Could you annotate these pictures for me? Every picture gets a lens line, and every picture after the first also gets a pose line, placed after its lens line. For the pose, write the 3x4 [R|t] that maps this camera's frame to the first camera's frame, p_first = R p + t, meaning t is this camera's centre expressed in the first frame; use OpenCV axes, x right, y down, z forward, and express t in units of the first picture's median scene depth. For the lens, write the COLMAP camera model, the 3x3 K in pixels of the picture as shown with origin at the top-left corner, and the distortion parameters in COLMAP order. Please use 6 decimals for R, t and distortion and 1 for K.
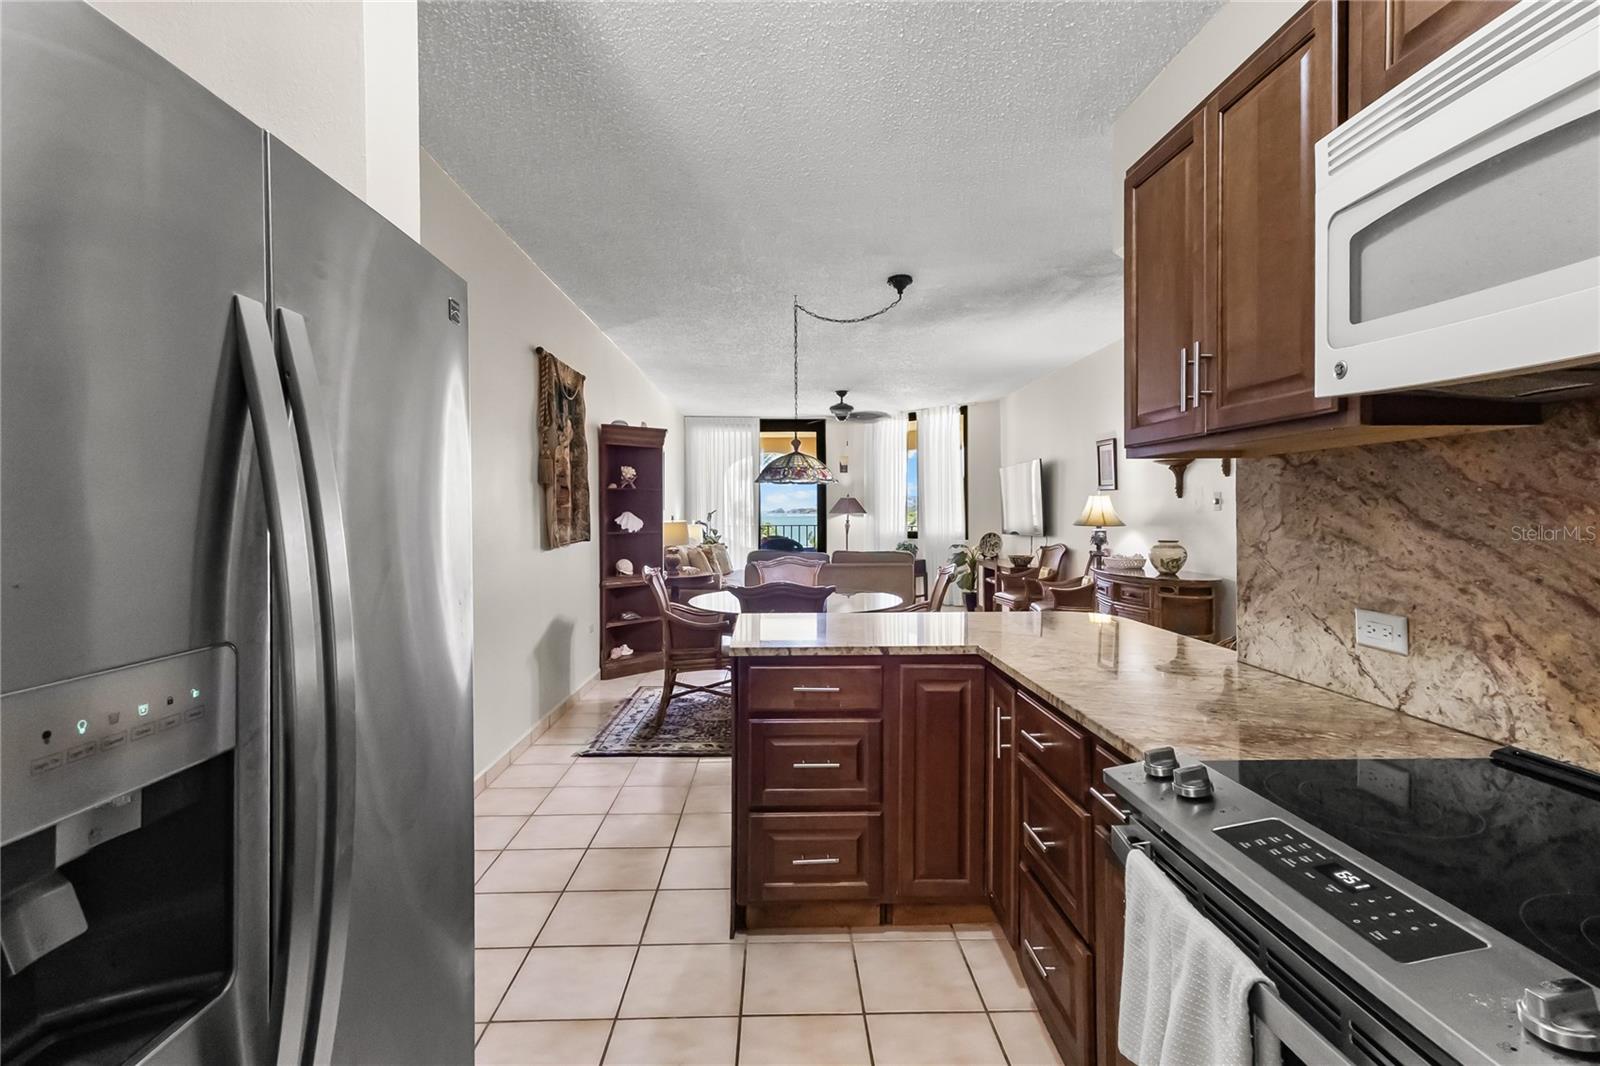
lens RADIAL K [[735.3, 0, 799.8], [0, 735.3, 507.3], [0, 0, 1]] dist [-0.000029, -0.000220]
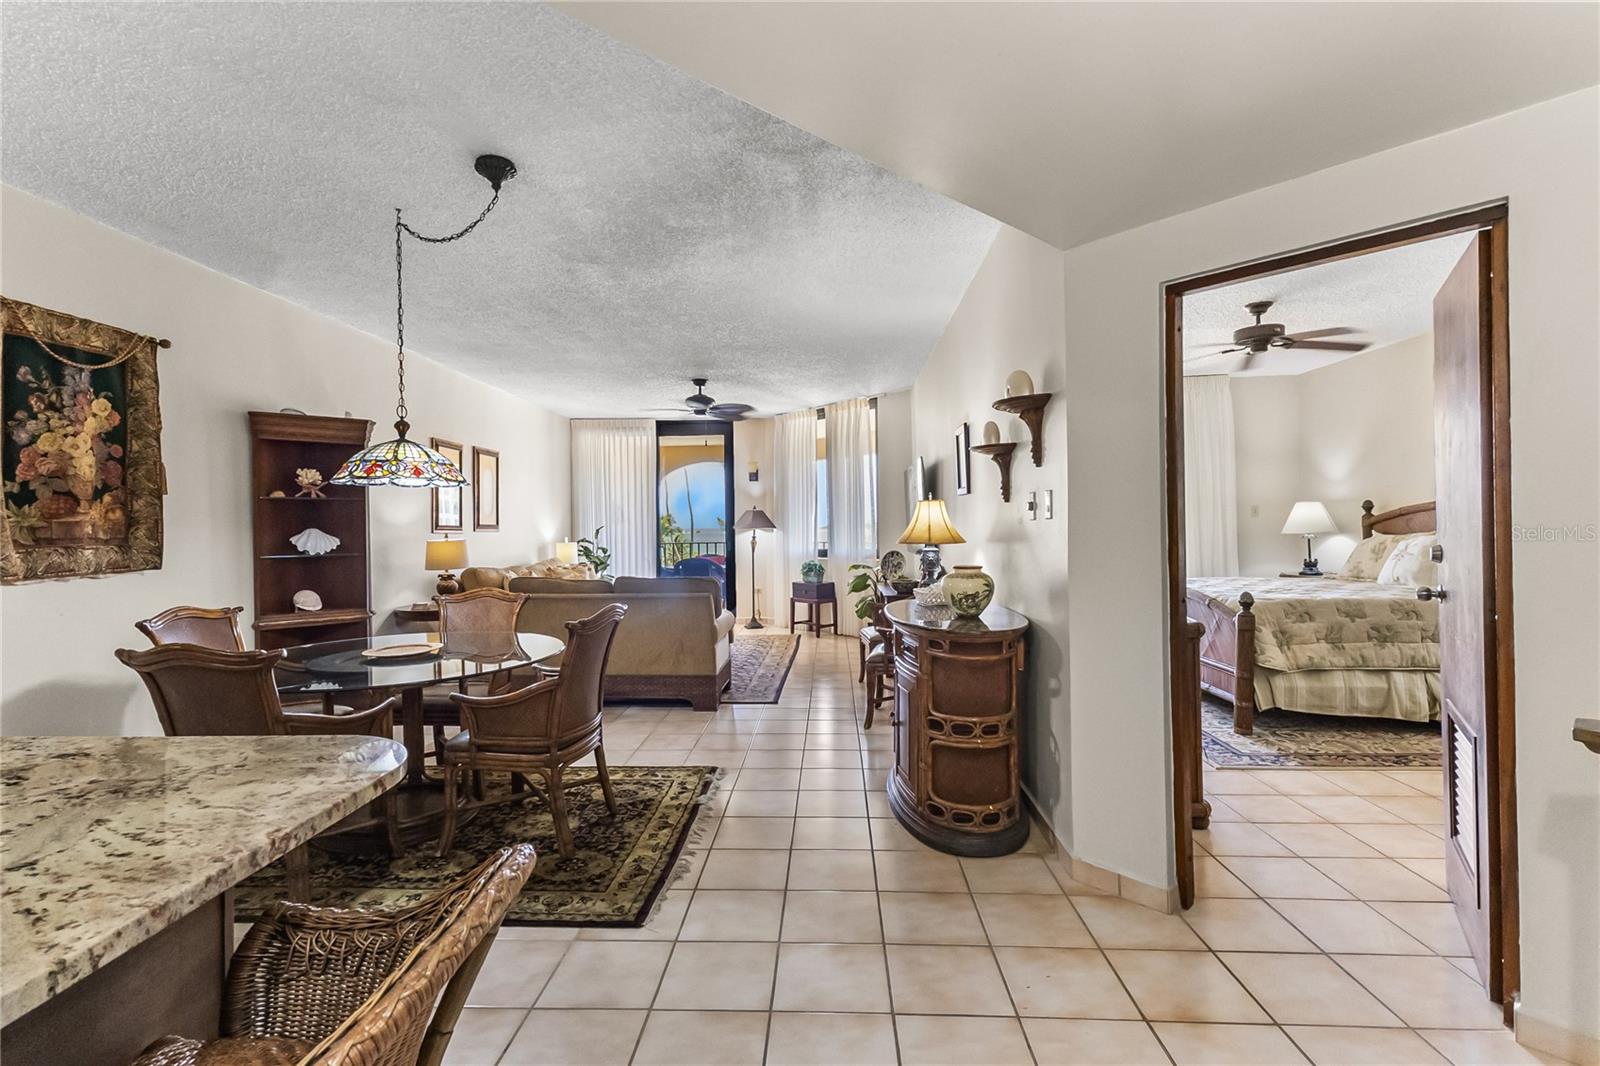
lens RADIAL K [[733.8, 0, 796.9], [0, 733.8, 526.4], [0, 0, 1]] dist [0.018946, -0.004928]
pose [[0.997364, -0.006756, -0.072251, 0.231820], [0.007146, 0.999961, 0.005141, 0.002779], [0.072213, -0.005644, 0.997373, 0.193533]]
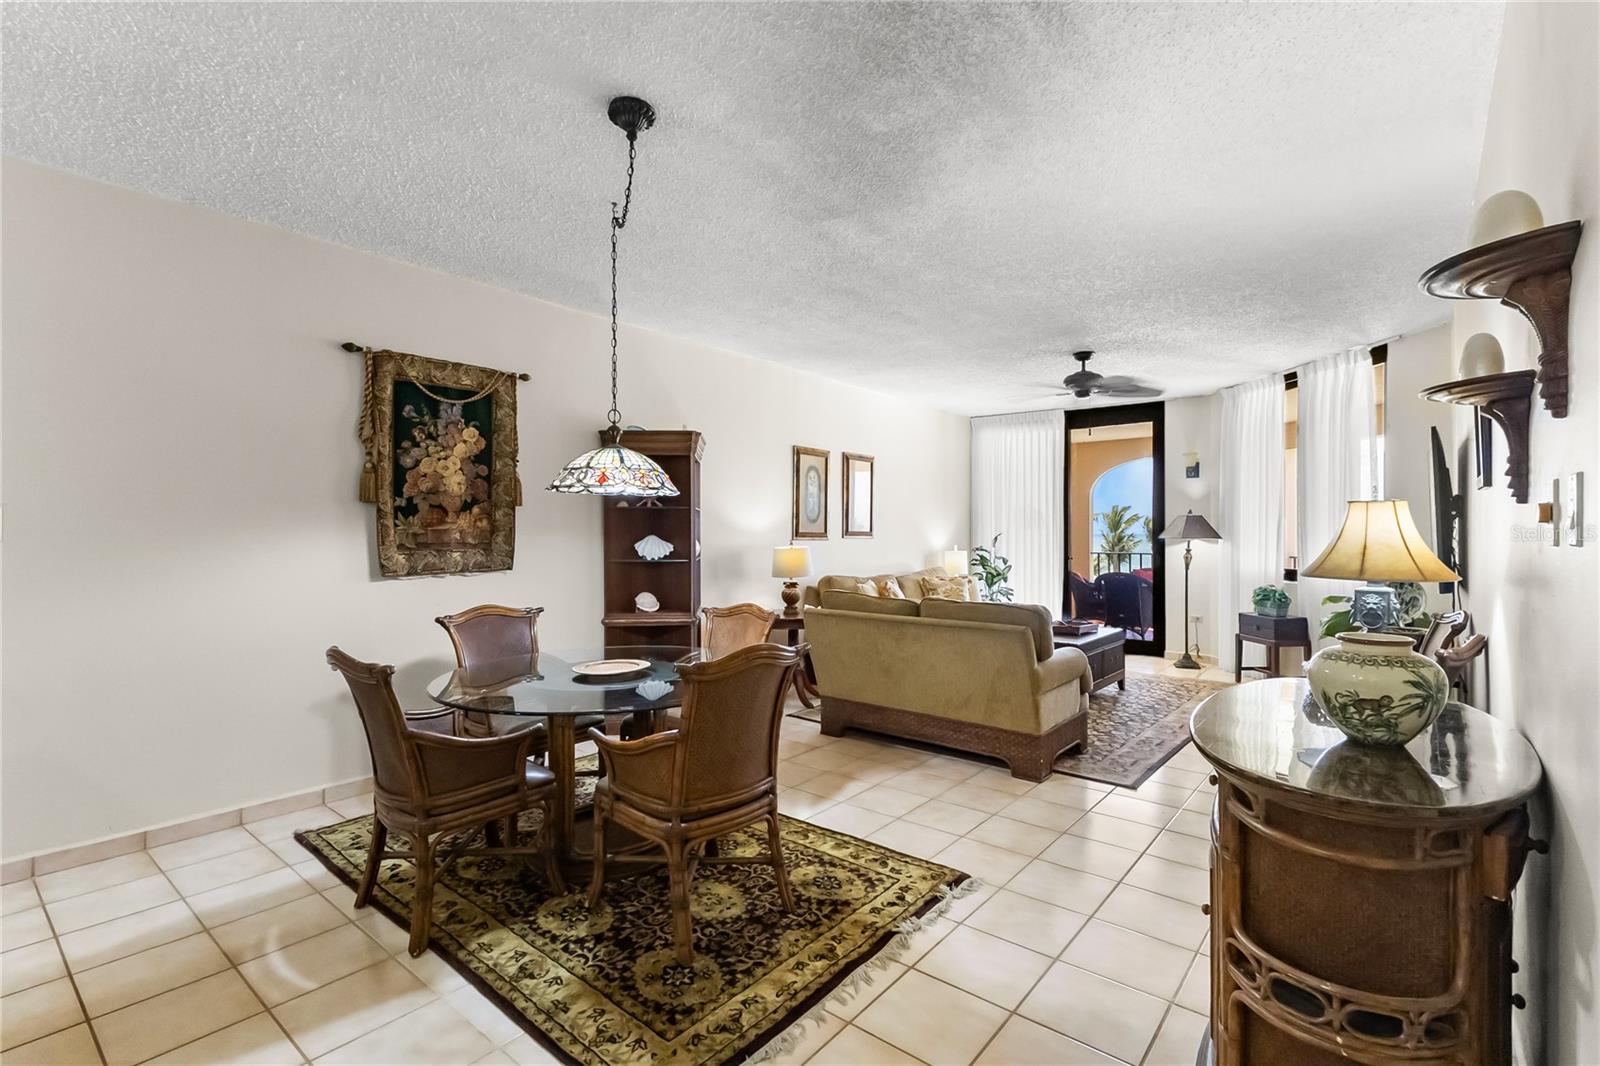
lens RADIAL K [[731.7, 0, 797.0], [0, 731.7, 531.8], [0, 0, 1]] dist [0.014895, -0.000431]
pose [[0.754835, 0.003048, -0.655907, 0.305658], [0.000065, 0.999989, 0.004722, -0.000985], [0.655914, -0.003607, 0.754827, 0.348498]]
